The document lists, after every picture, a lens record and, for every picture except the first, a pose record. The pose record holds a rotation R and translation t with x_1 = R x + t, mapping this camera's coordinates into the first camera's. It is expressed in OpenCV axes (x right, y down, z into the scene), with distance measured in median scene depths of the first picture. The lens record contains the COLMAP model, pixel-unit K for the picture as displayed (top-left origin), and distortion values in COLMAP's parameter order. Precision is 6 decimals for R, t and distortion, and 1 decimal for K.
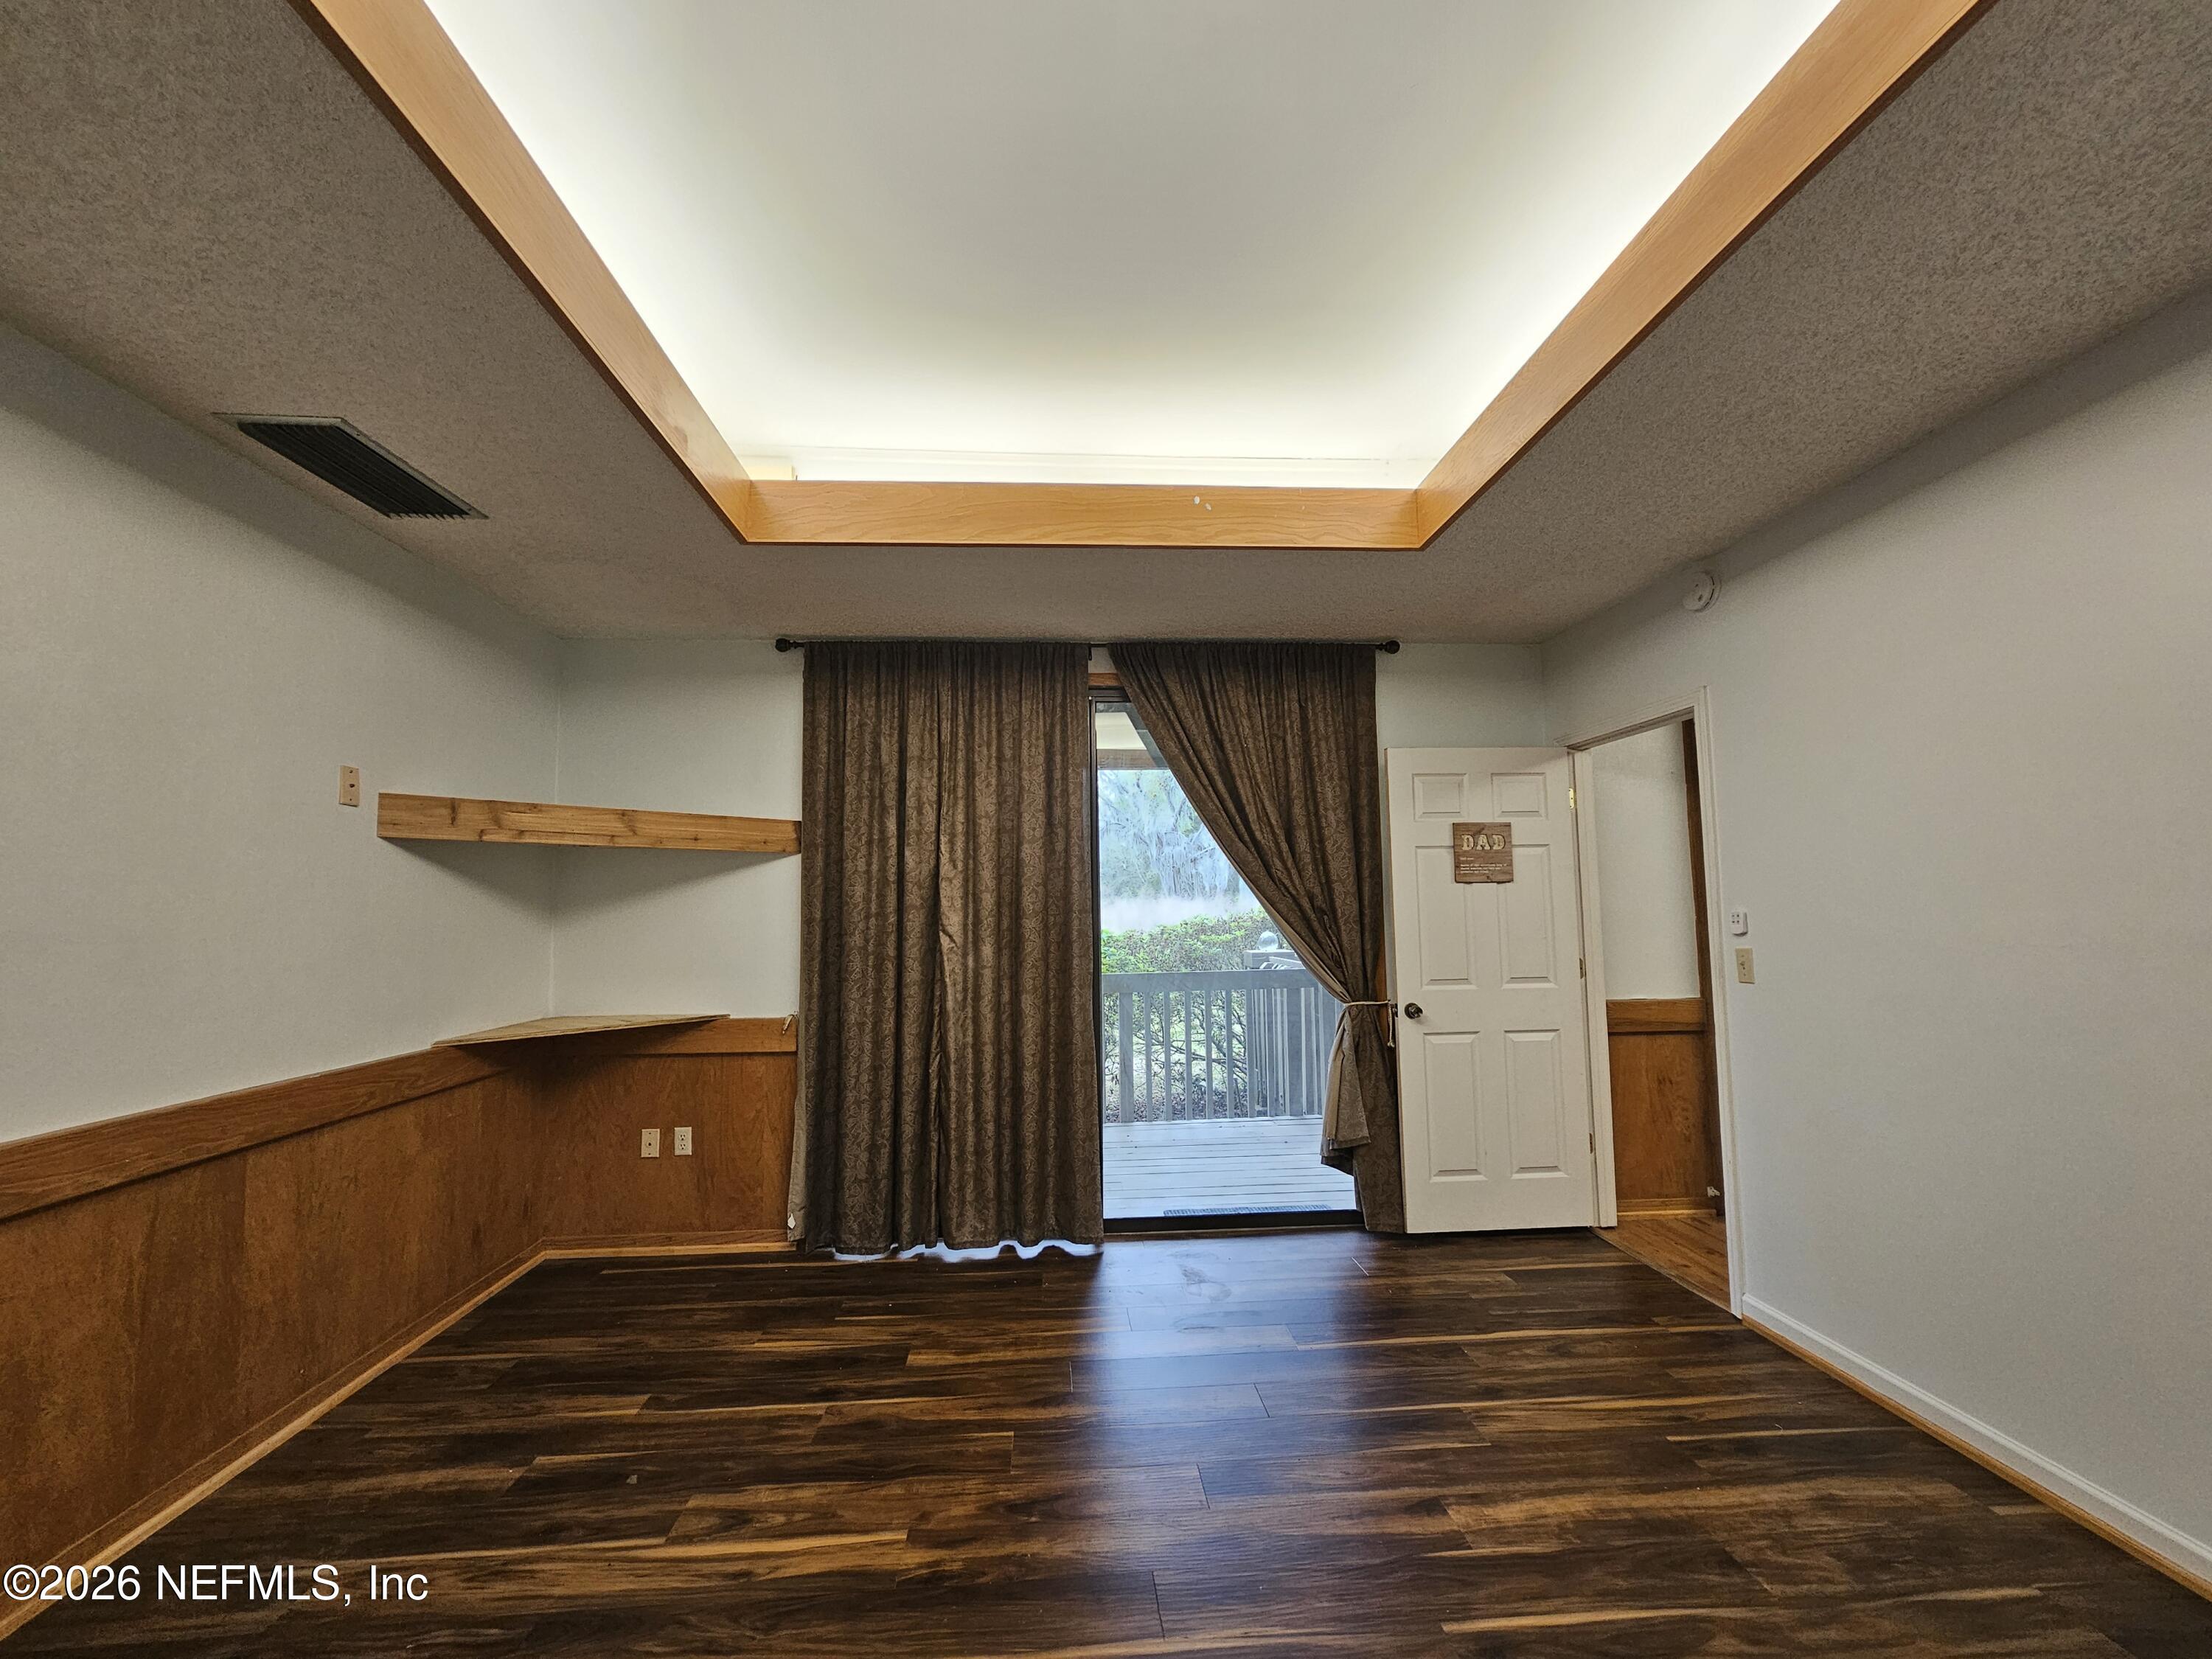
lens RADIAL K [[905.5, 0, 1106.8], [0, 905.5, 841.3], [0, 0, 1]] dist [-0.000386, 0.000100]
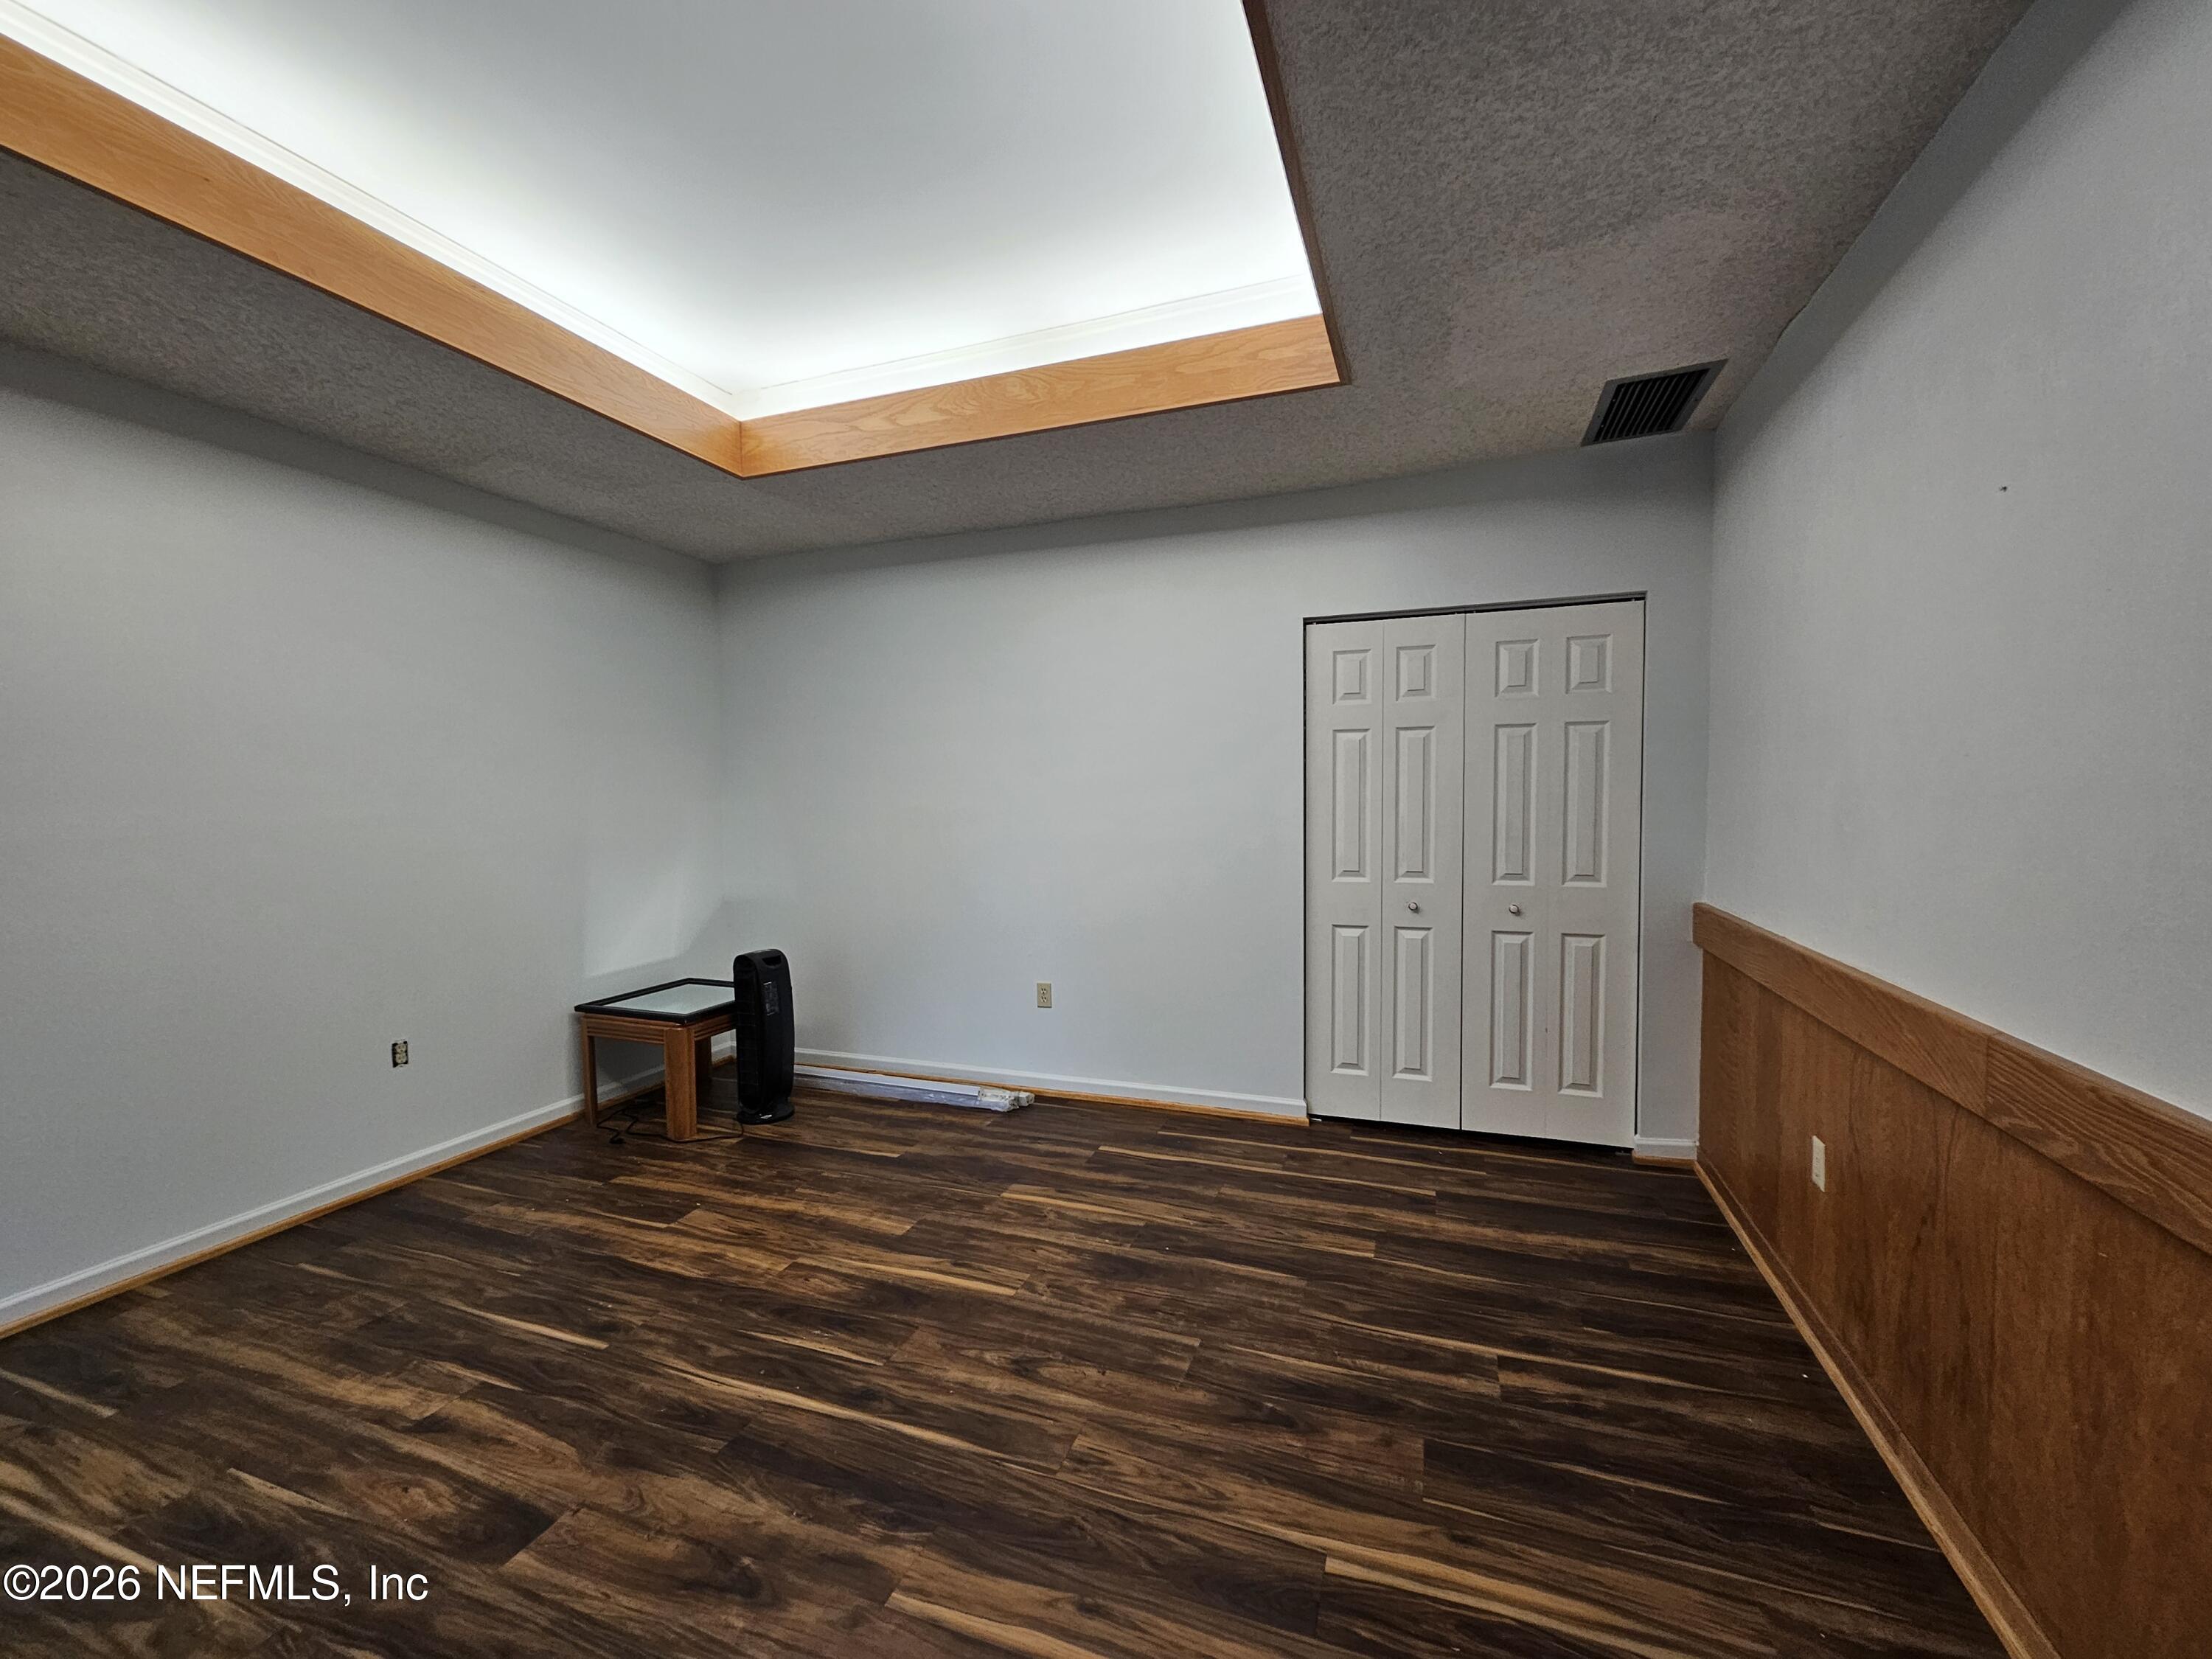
lens RADIAL K [[905.5, 0, 1103.9], [0, 905.5, 829.8], [0, 0, 1]] dist [-0.000386, 0.000100]
pose [[-0.910586, 0.008803, 0.413226, -0.667932], [-0.006956, 0.999305, -0.036617, 0.137086], [-0.413261, -0.036218, -0.909892, 1.553091]]
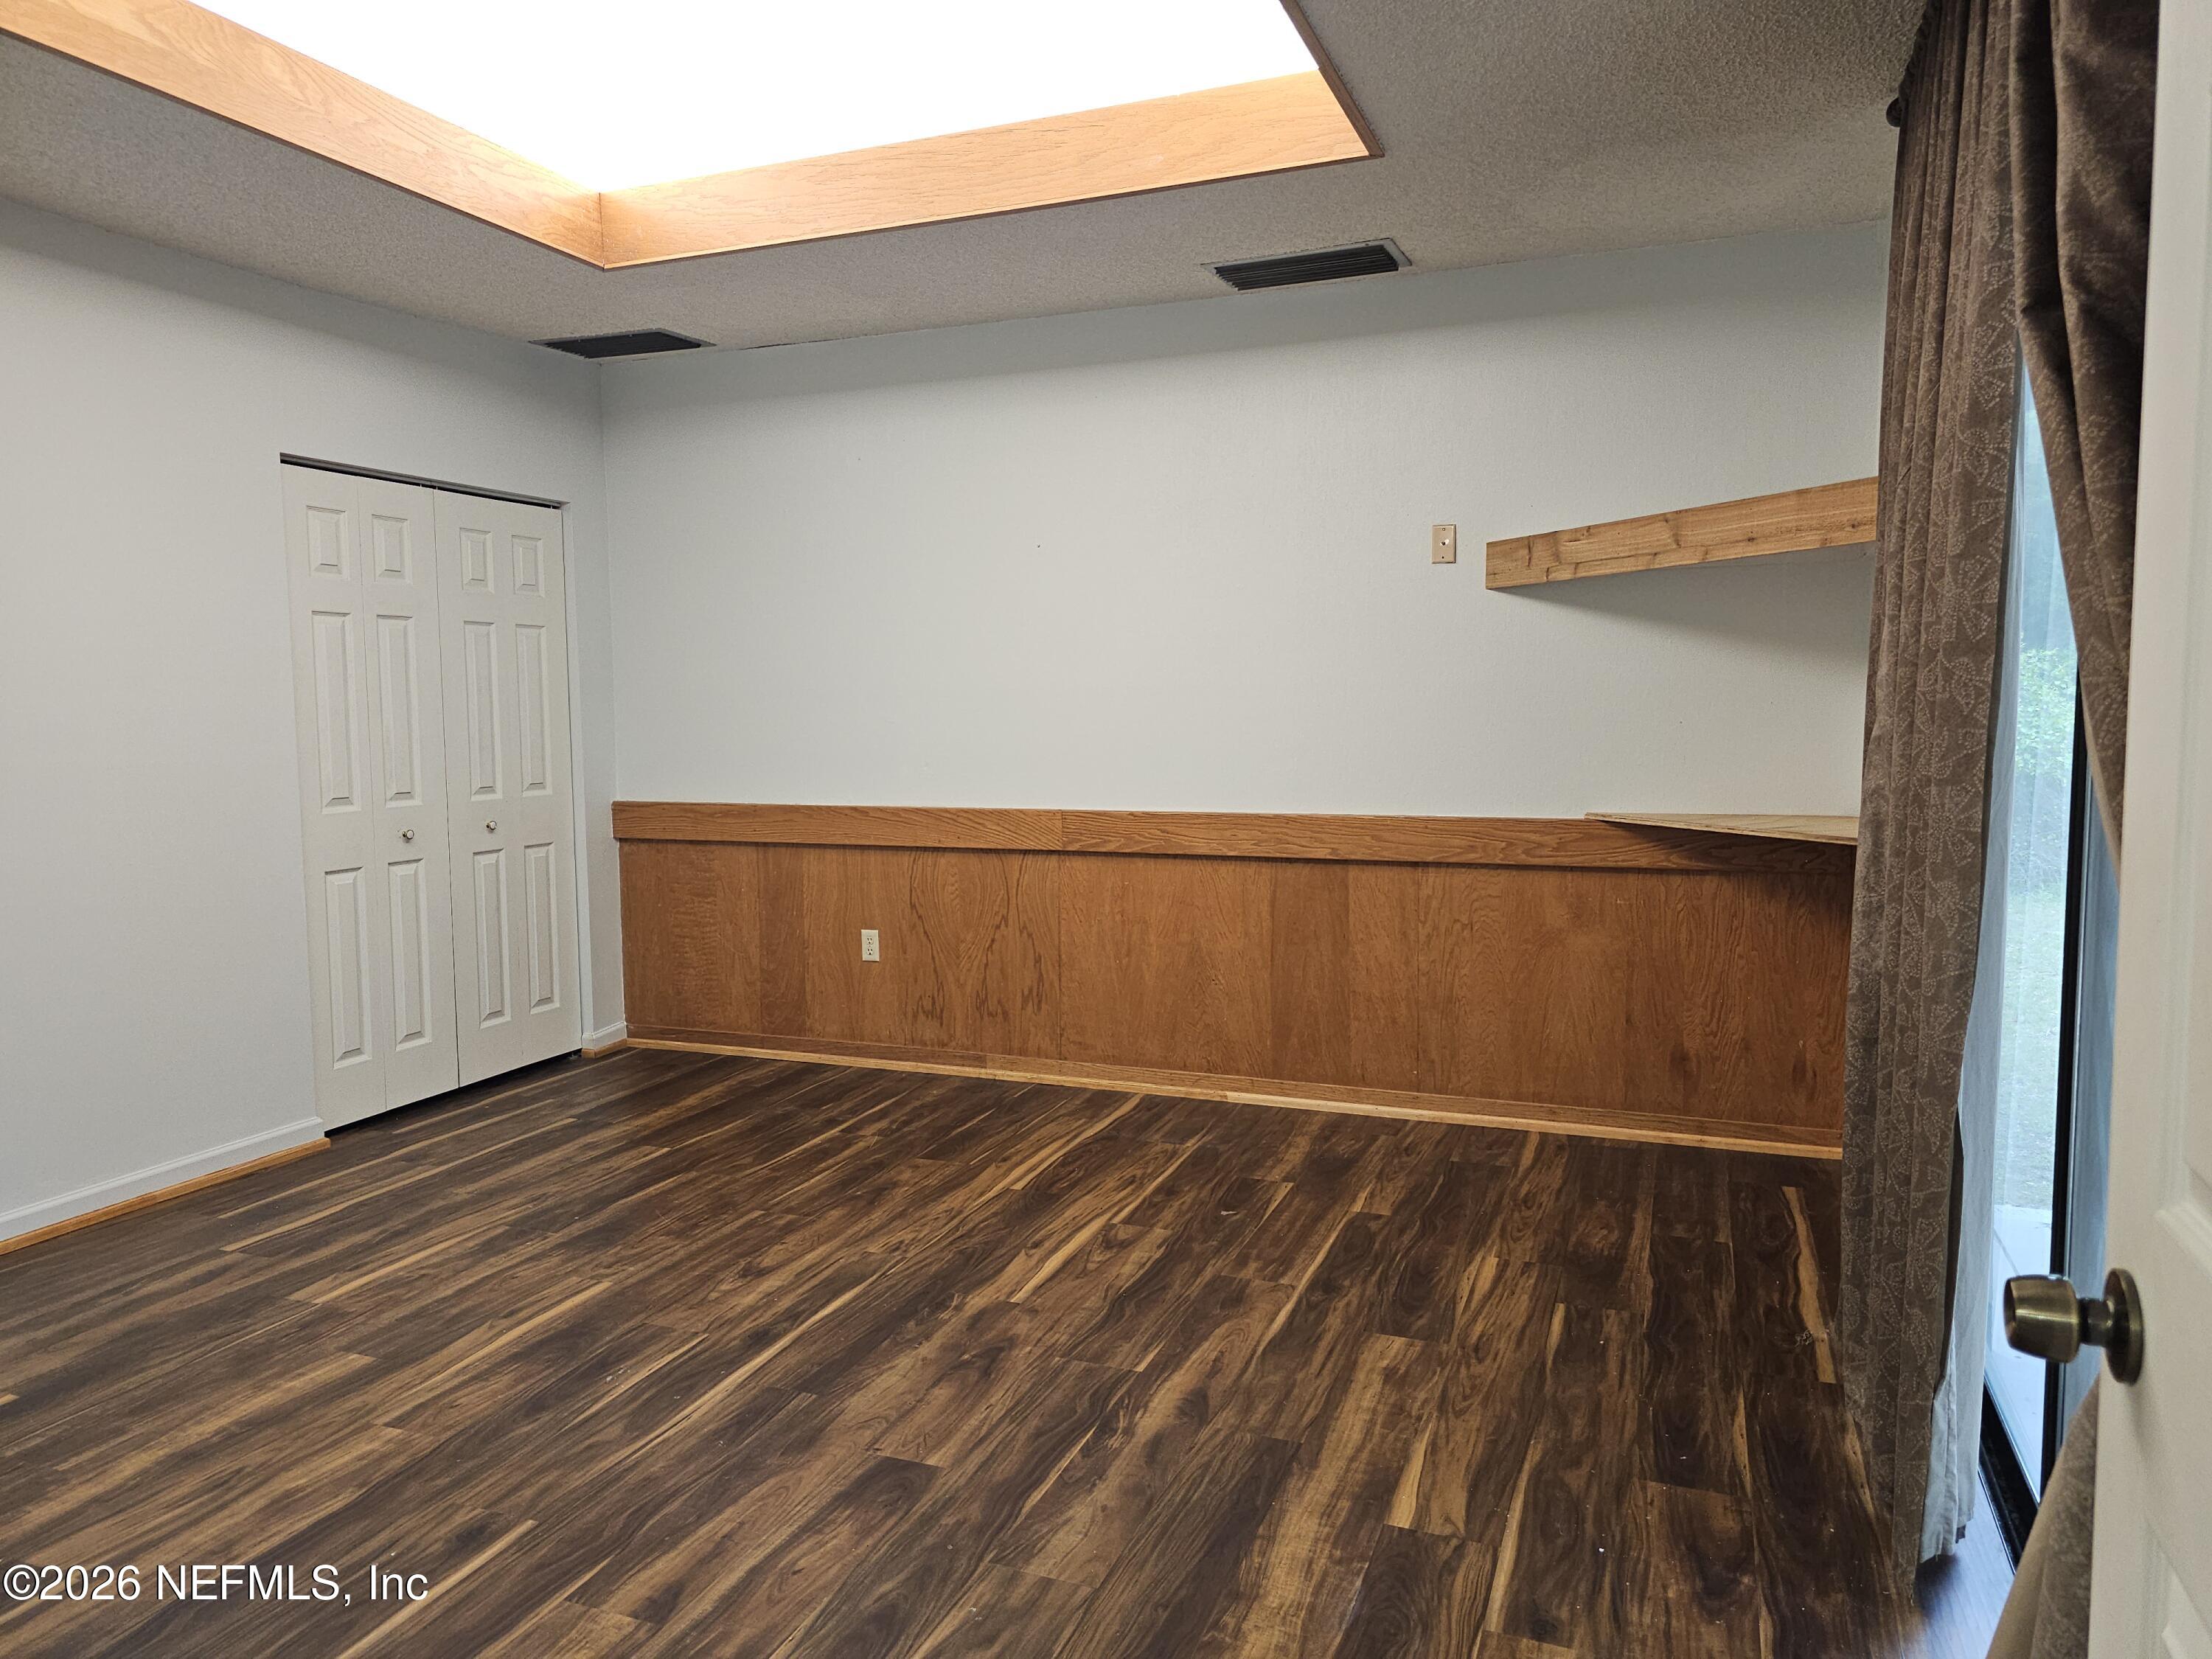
lens RADIAL K [[1478.9, 0, 1101.8], [0, 1478.9, 825.7], [0, 0, 1]] dist [0.005321, -0.004778]
pose [[-0.429104, 0.094165, -0.898333, 1.075929], [0.085918, 0.994297, 0.063184, 0.146805], [0.899160, -0.050071, -0.434747, 1.713793]]
